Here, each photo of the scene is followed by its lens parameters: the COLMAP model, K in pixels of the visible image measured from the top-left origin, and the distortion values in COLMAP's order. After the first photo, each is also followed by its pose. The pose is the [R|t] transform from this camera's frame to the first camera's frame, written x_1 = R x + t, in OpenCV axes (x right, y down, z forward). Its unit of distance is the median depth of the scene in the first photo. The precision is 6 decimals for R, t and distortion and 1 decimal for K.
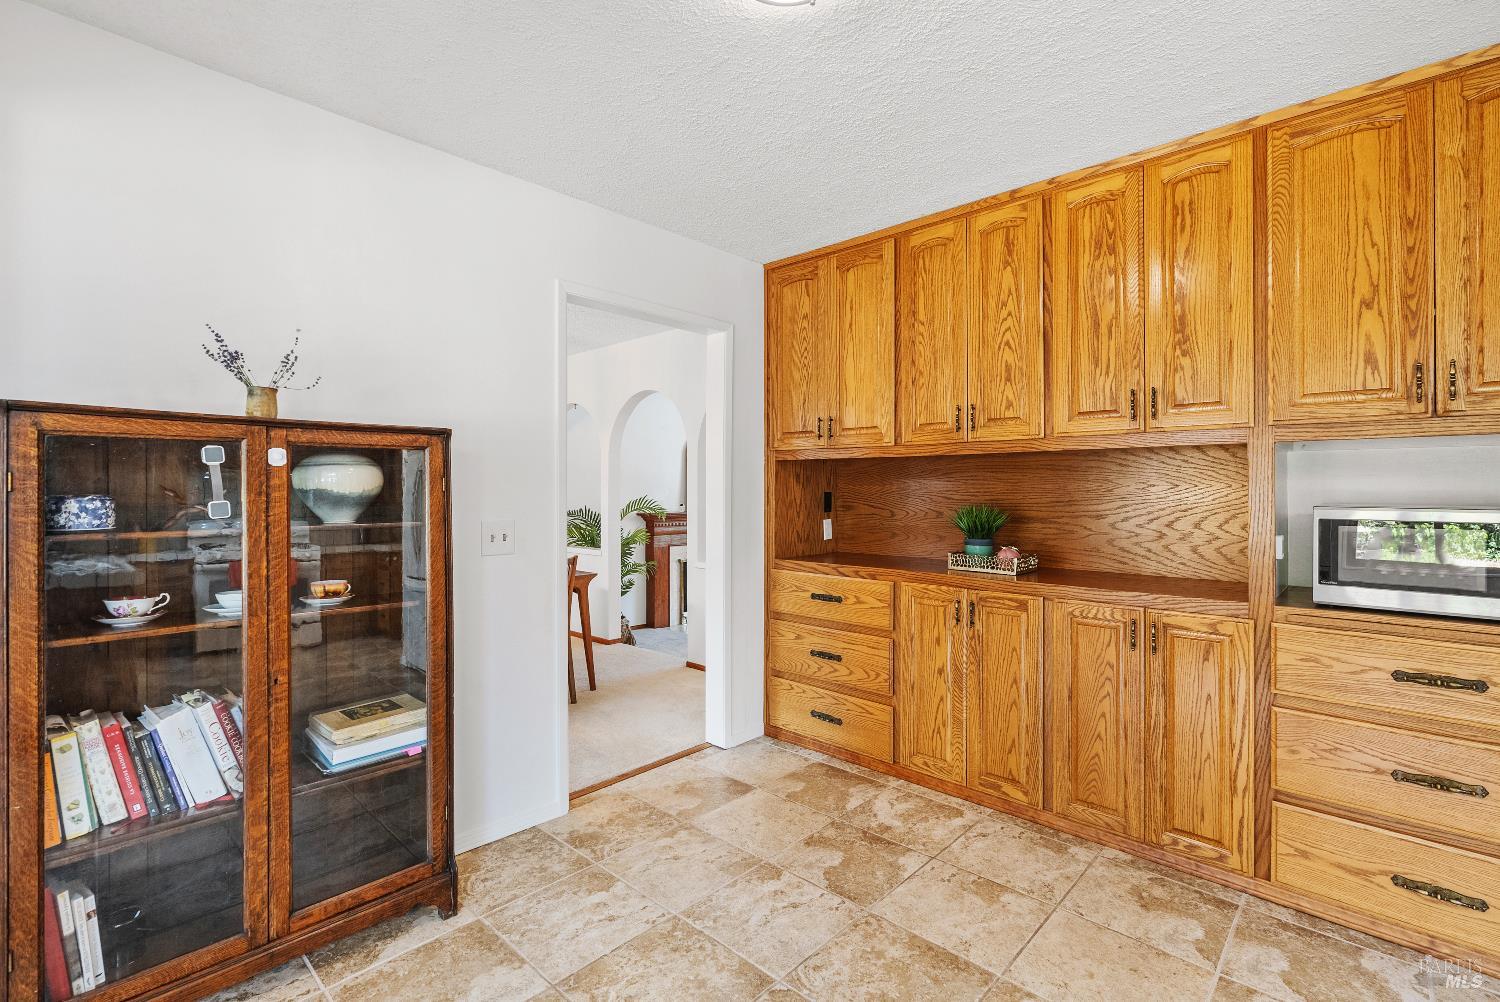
lens RADIAL K [[675.8, 0, 750.0], [0, 675.8, 501.0], [0, 0, 1]] dist [-0.009181, 0.000757]
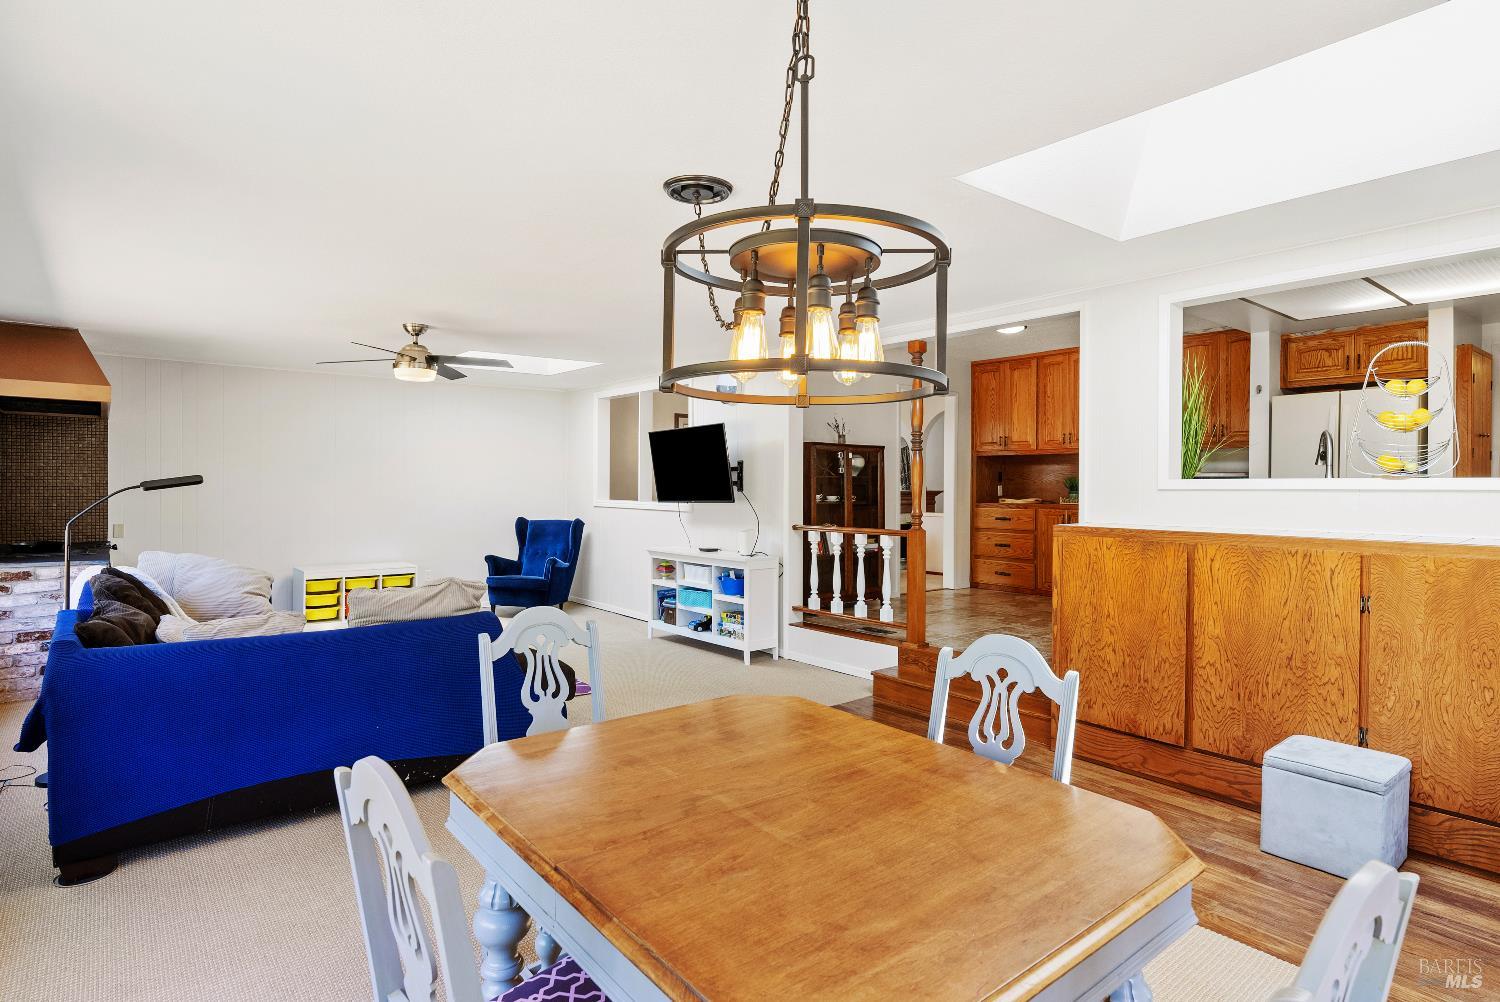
lens RADIAL K [[786.6, 0, 750.0], [0, 786.6, 501.0], [0, 0, 1]] dist [-0.000946, 0.000147]
pose [[0.991437, 0.006834, -0.130405, -0.368672], [-0.006840, 0.999977, 0.000406, 0.090689], [0.130404, 0.000489, 0.991461, -1.636118]]
